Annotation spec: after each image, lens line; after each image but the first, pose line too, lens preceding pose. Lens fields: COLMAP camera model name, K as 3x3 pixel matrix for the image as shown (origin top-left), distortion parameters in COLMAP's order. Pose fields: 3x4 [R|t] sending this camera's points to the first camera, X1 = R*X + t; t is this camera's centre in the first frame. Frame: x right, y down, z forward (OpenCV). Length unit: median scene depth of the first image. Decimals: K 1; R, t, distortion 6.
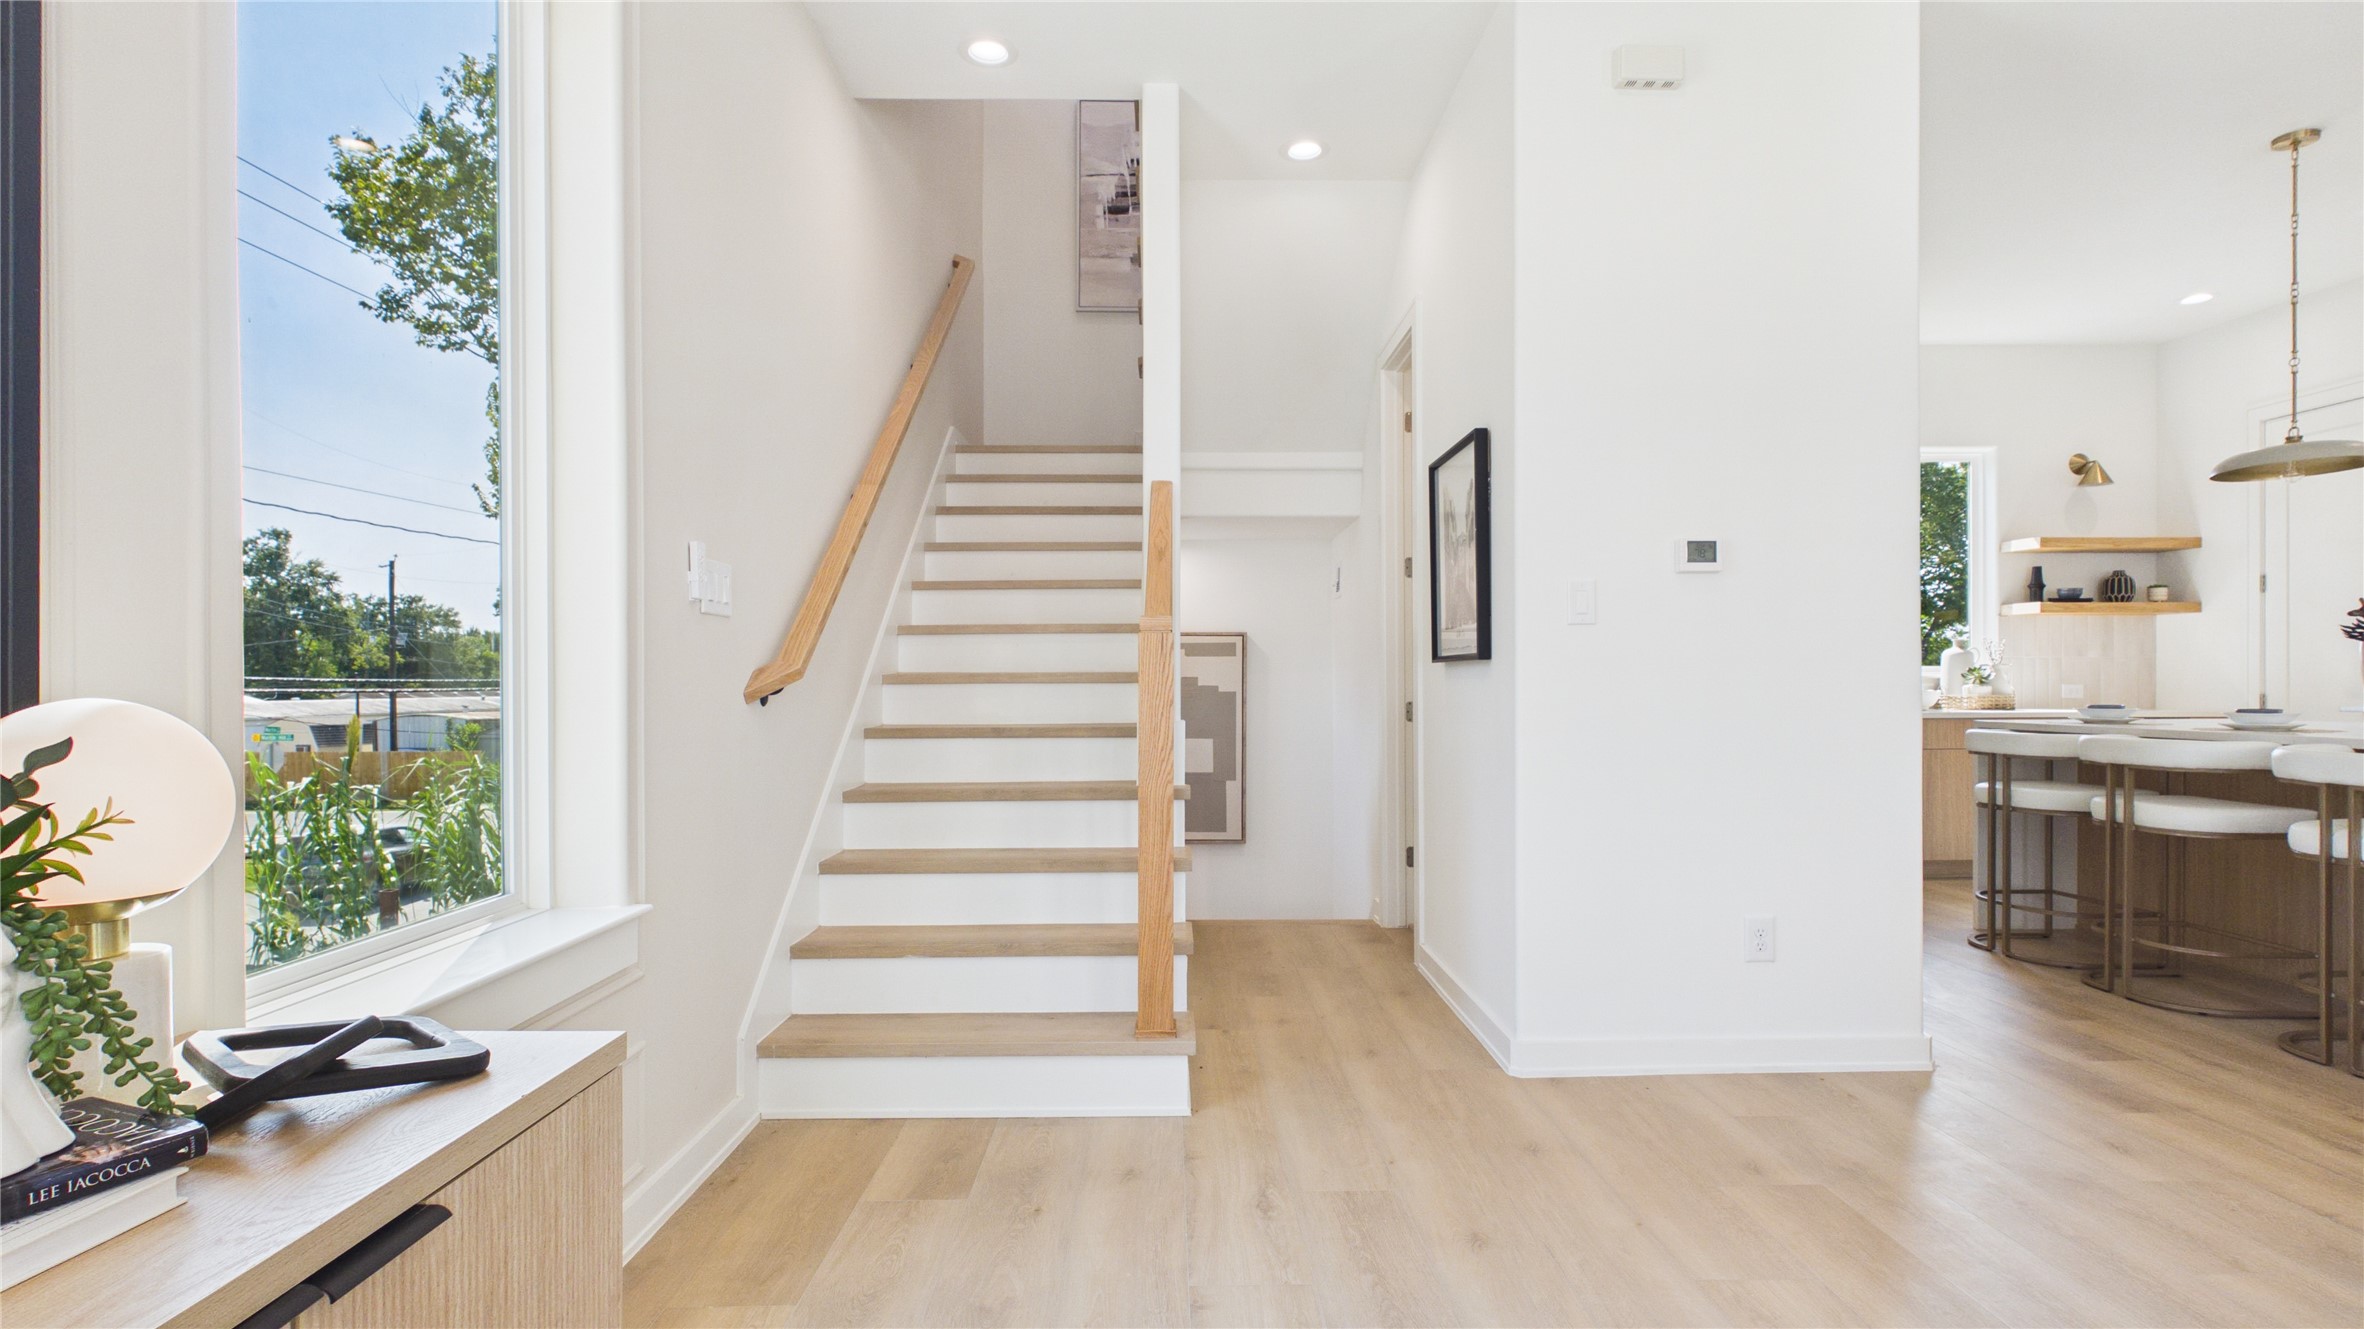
lens RADIAL K [[1136.9, 0, 1184.5], [0, 1136.9, 692.4], [0, 0, 1]] dist [-0.000959, 0.000234]
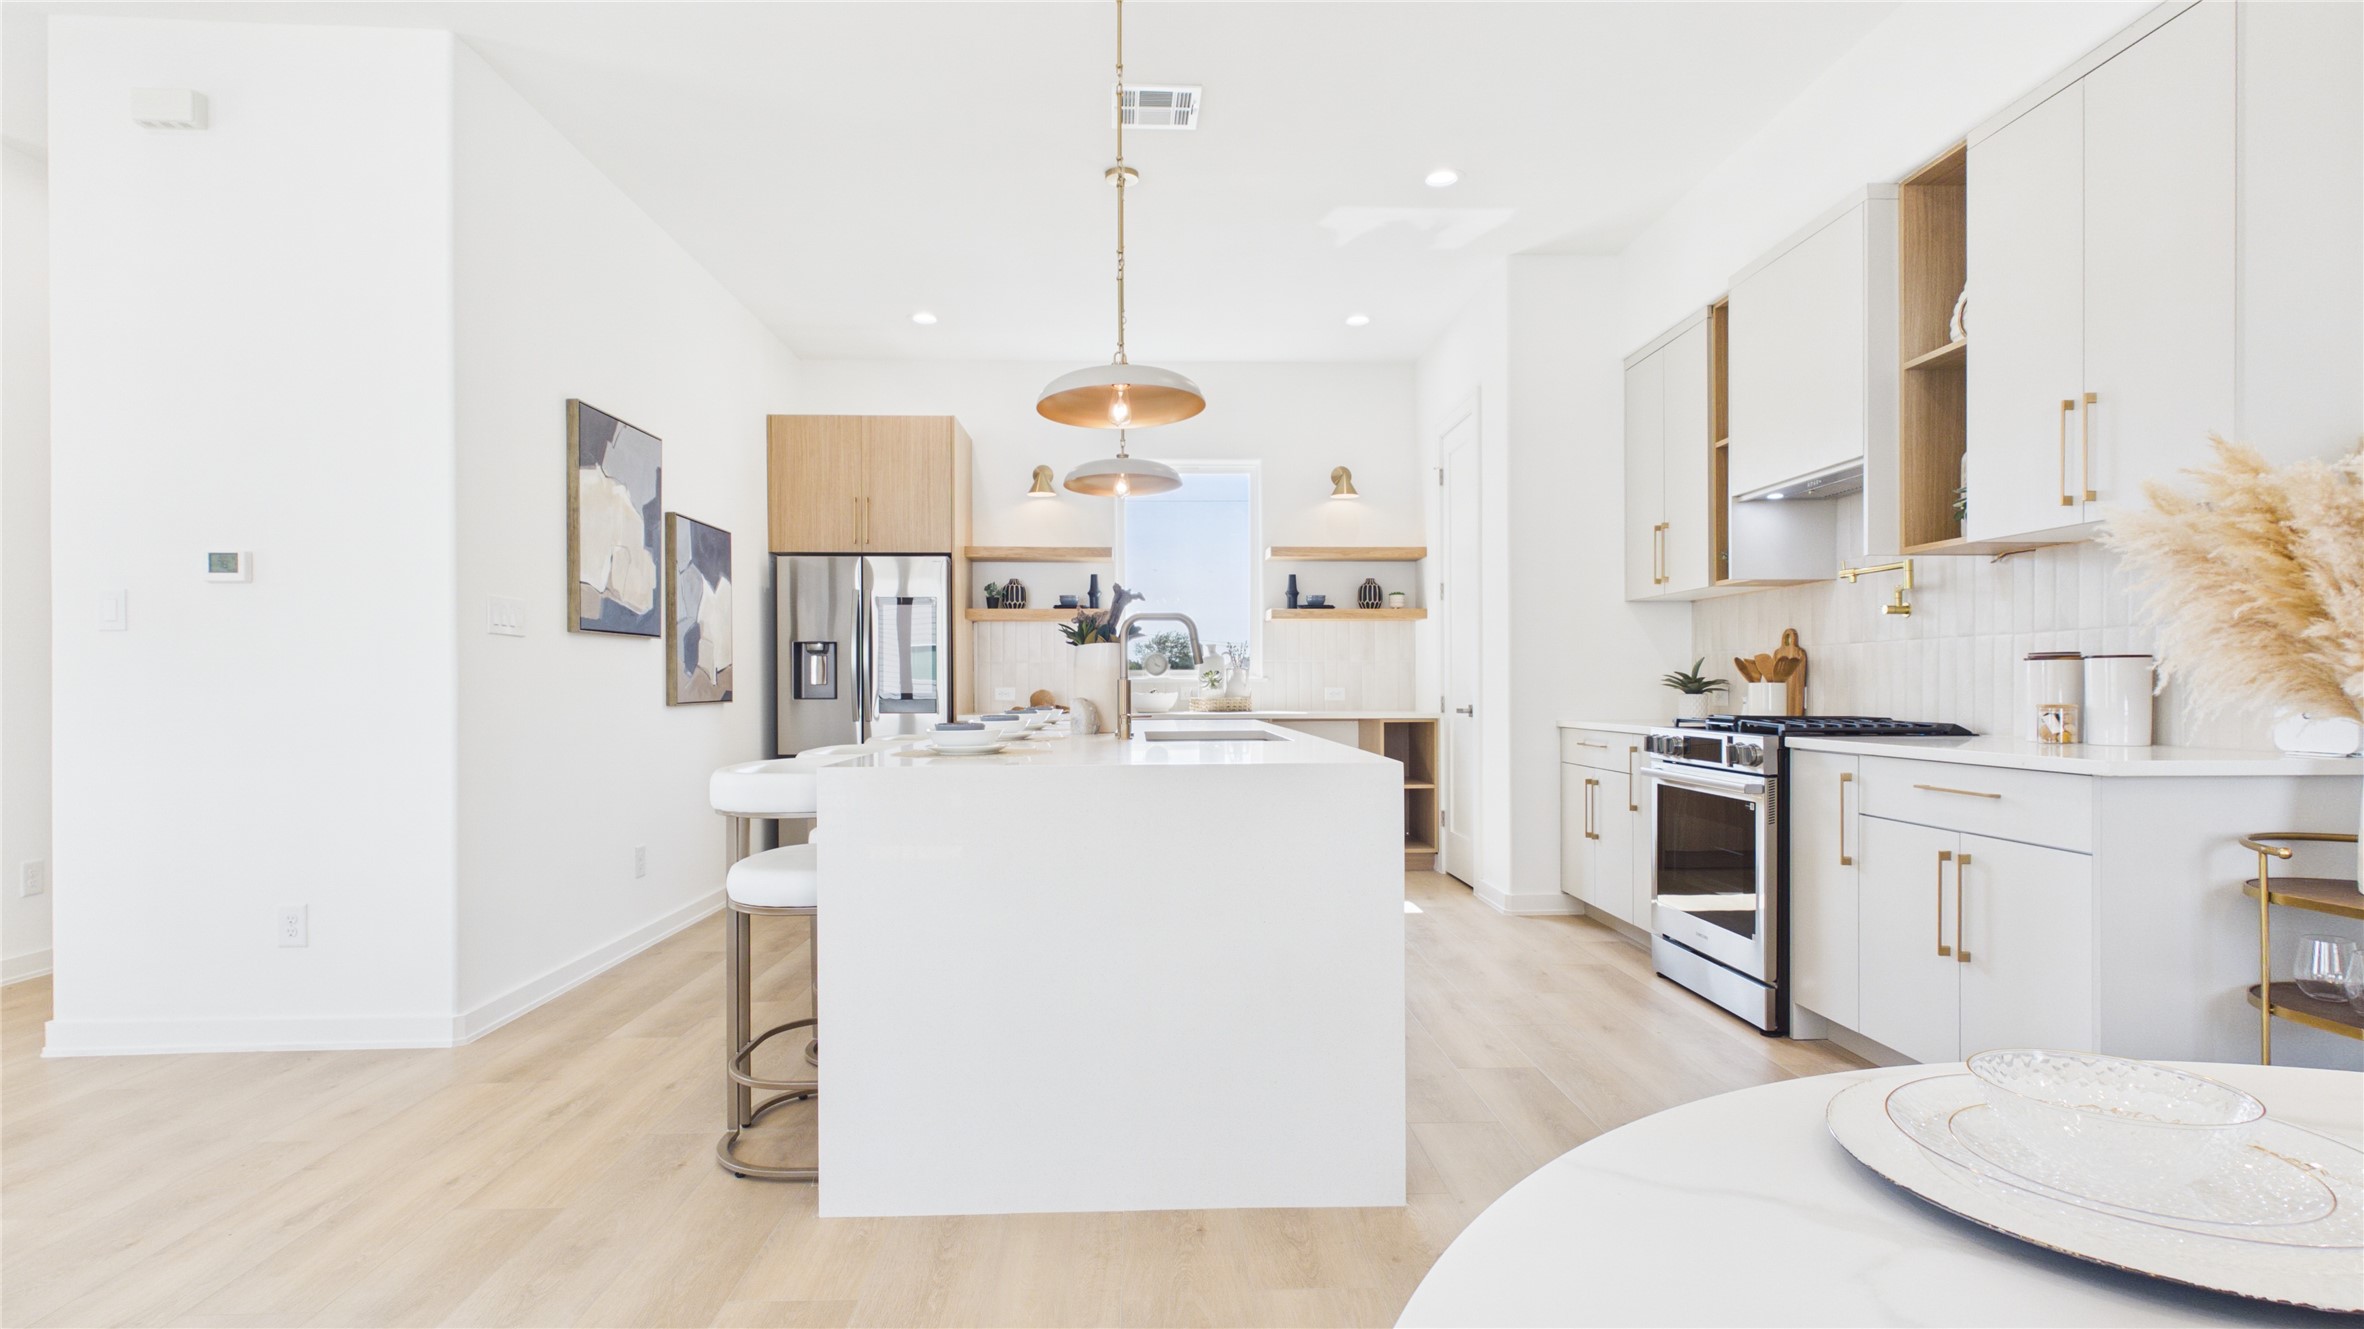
lens RADIAL K [[1136.9, 0, 1184.5], [0, 1136.9, 692.4], [0, 0, 1]] dist [-0.000959, 0.000234]
pose [[0.999699, 0.000252, 0.024521, 0.645572], [-0.000187, 0.999996, -0.002648, 0.000357], [-0.024522, 0.002642, 0.999696, -0.043022]]
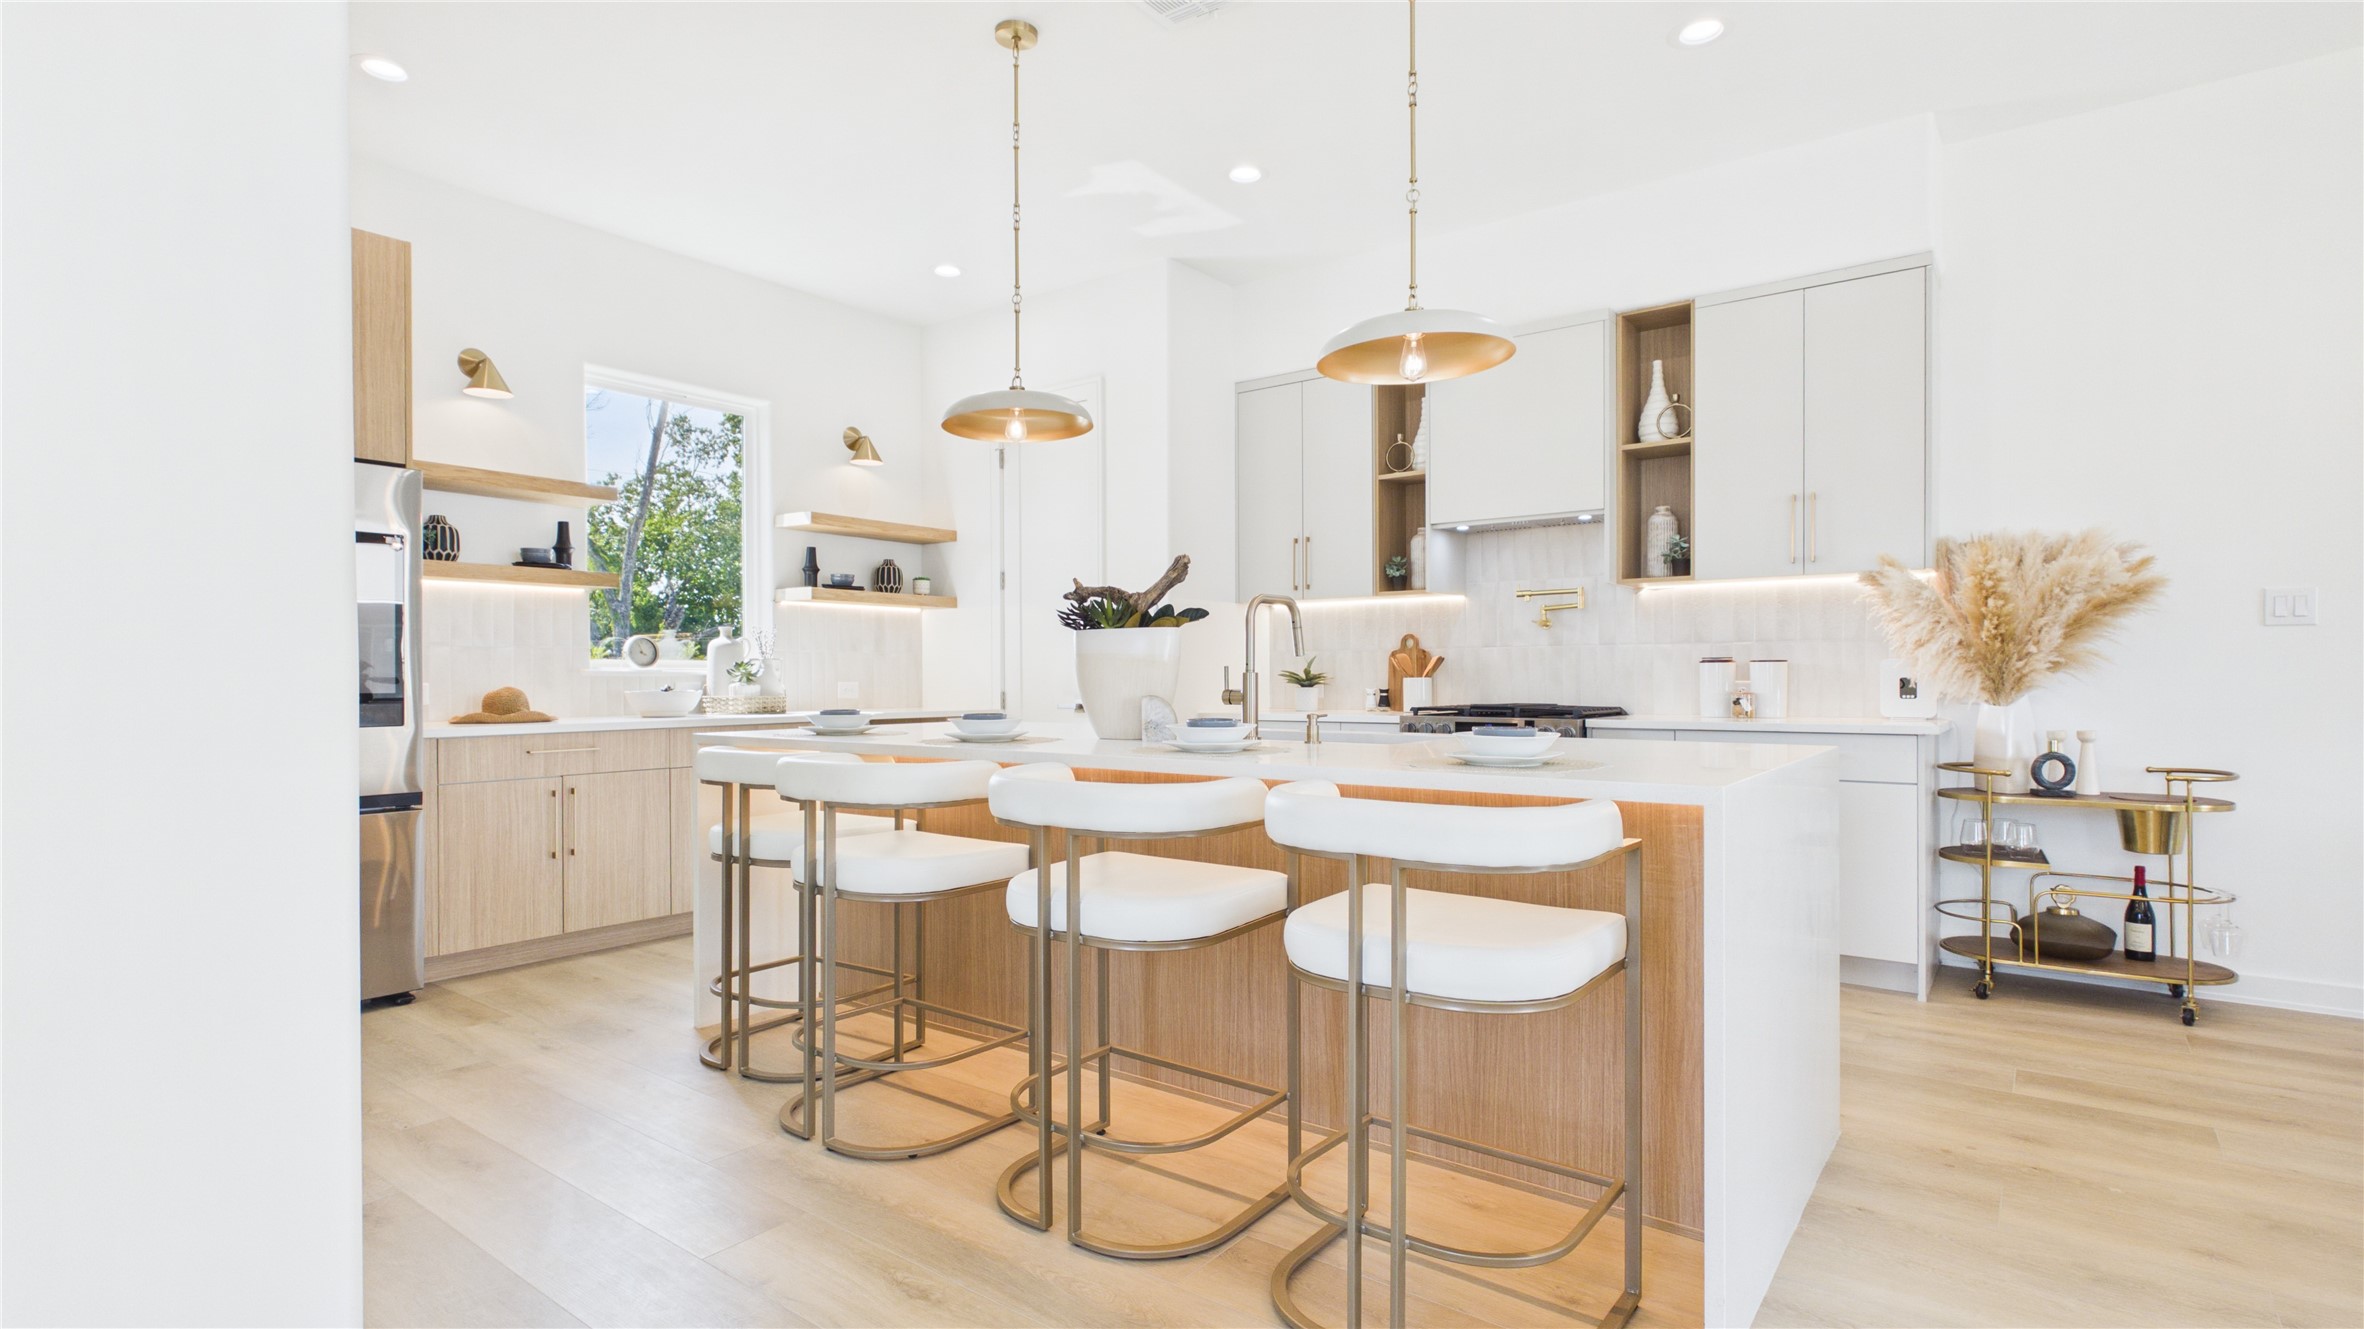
lens RADIAL K [[1137.9, 0, 1183.8], [0, 1137.9, 677.9], [0, 0, 1]] dist [-0.001385, -0.001008]
pose [[0.619501, 0.001992, 0.784993, 0.252208], [0.007004, 0.999943, -0.008065, -0.001825], [-0.784964, 0.010494, 0.619452, 0.246742]]
